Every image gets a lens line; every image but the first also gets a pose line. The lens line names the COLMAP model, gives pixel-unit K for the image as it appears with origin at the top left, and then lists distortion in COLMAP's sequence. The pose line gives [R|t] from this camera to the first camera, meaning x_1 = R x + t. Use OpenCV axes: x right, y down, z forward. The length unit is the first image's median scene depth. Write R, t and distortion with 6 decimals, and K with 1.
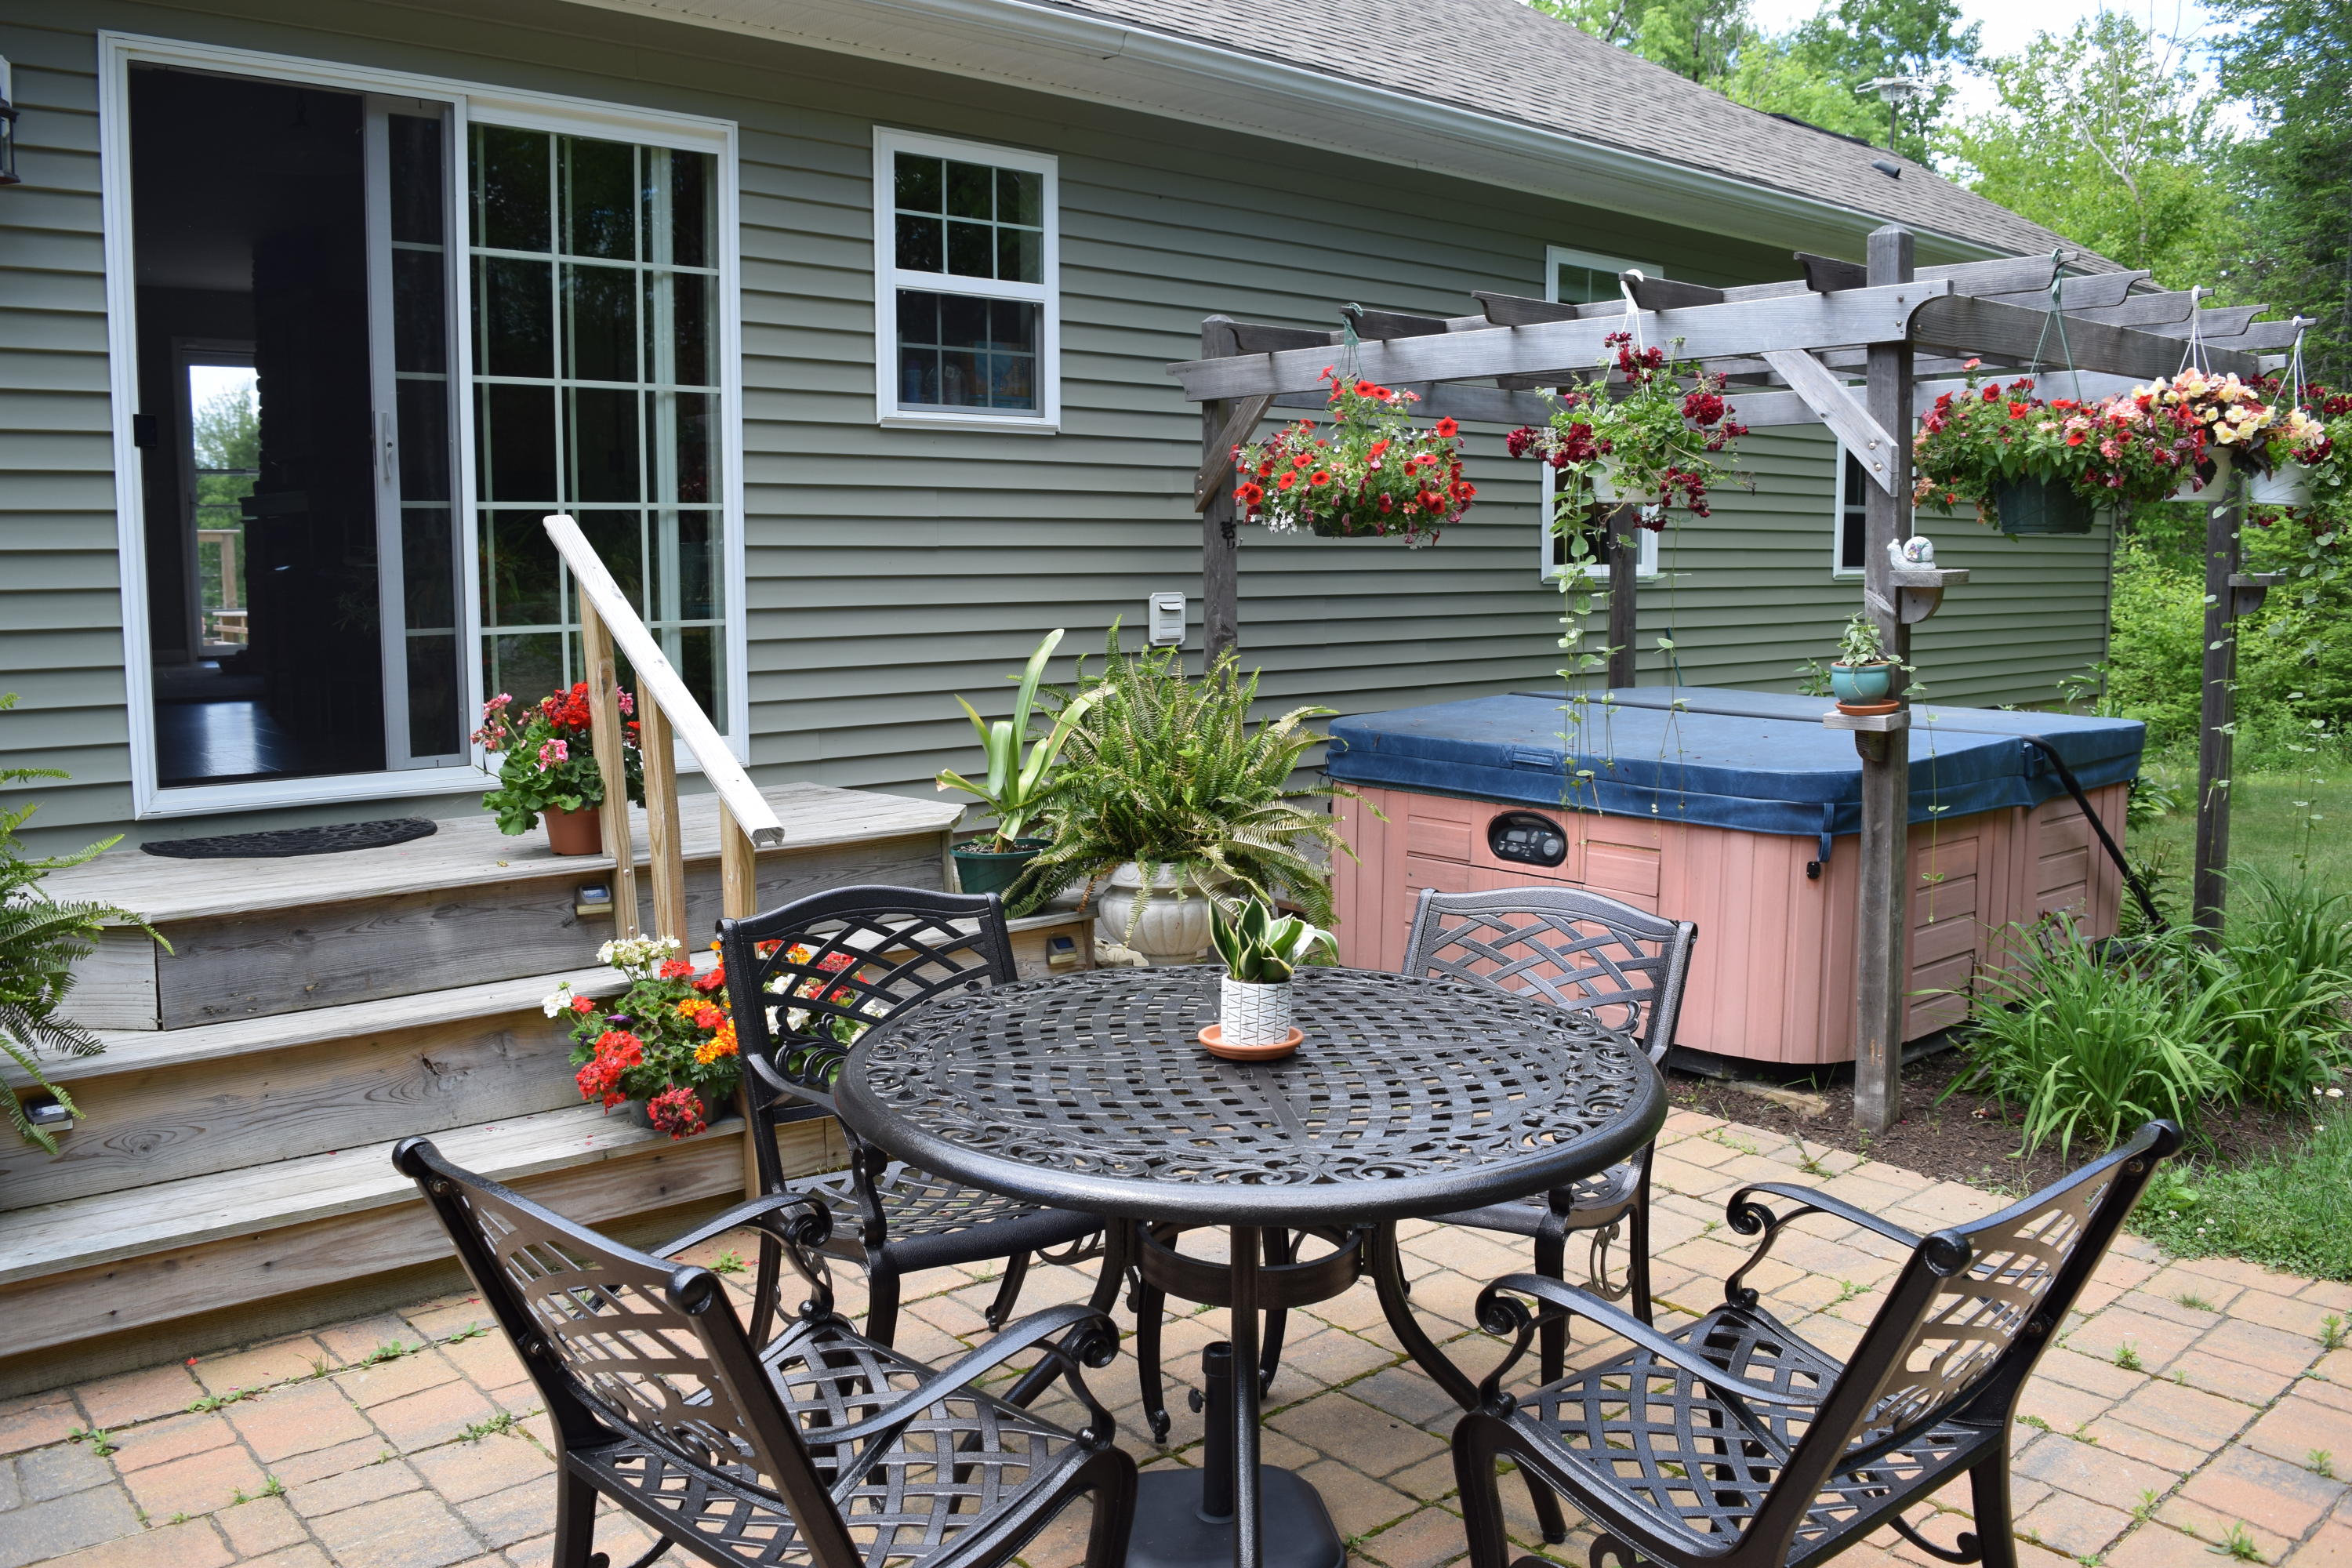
lens RADIAL K [[1835.1, 0, 1173.6], [0, 1835.1, 785.2], [0, 0, 1]] dist [-0.090309, 0.013551]
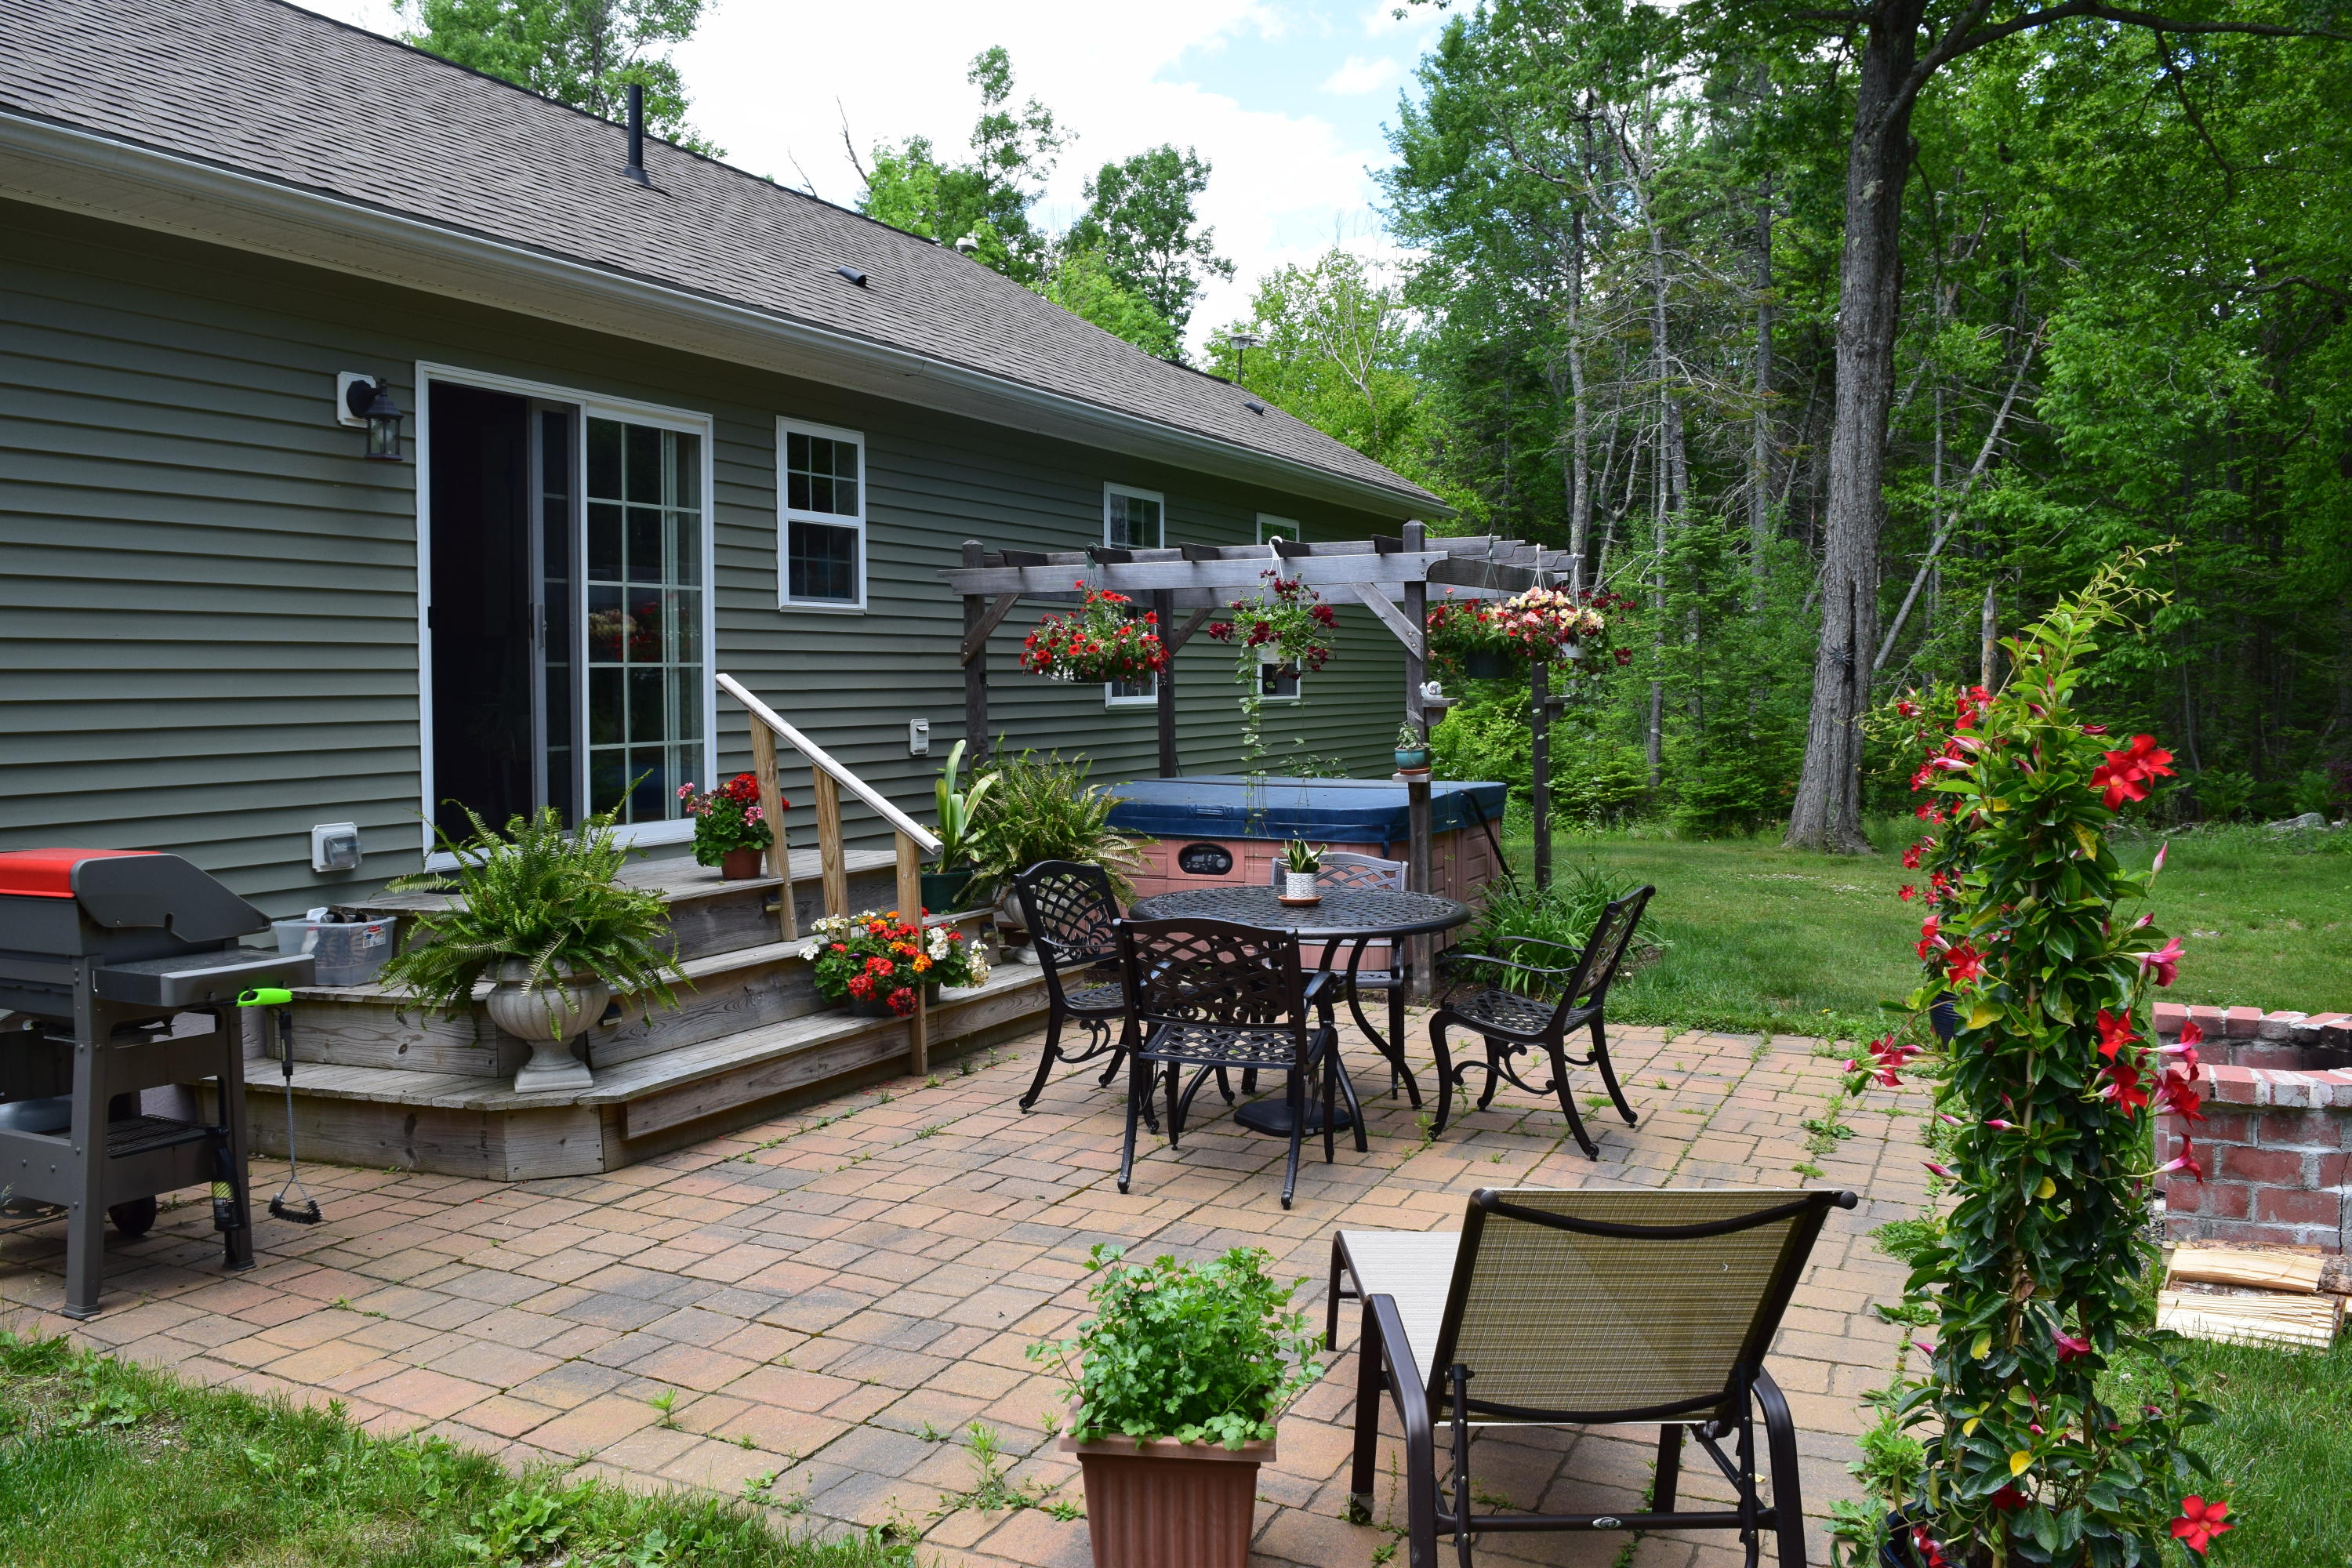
lens RADIAL K [[1835.1, 0, 1177.7], [0, 1835.1, 781.6], [0, 0, 1]] dist [-0.090309, 0.013551]
pose [[0.915554, -0.027625, 0.401245, -0.474918], [0.056359, 0.996607, -0.059985, 0.054055], [-0.398226, 0.077533, 0.914005, -0.509190]]
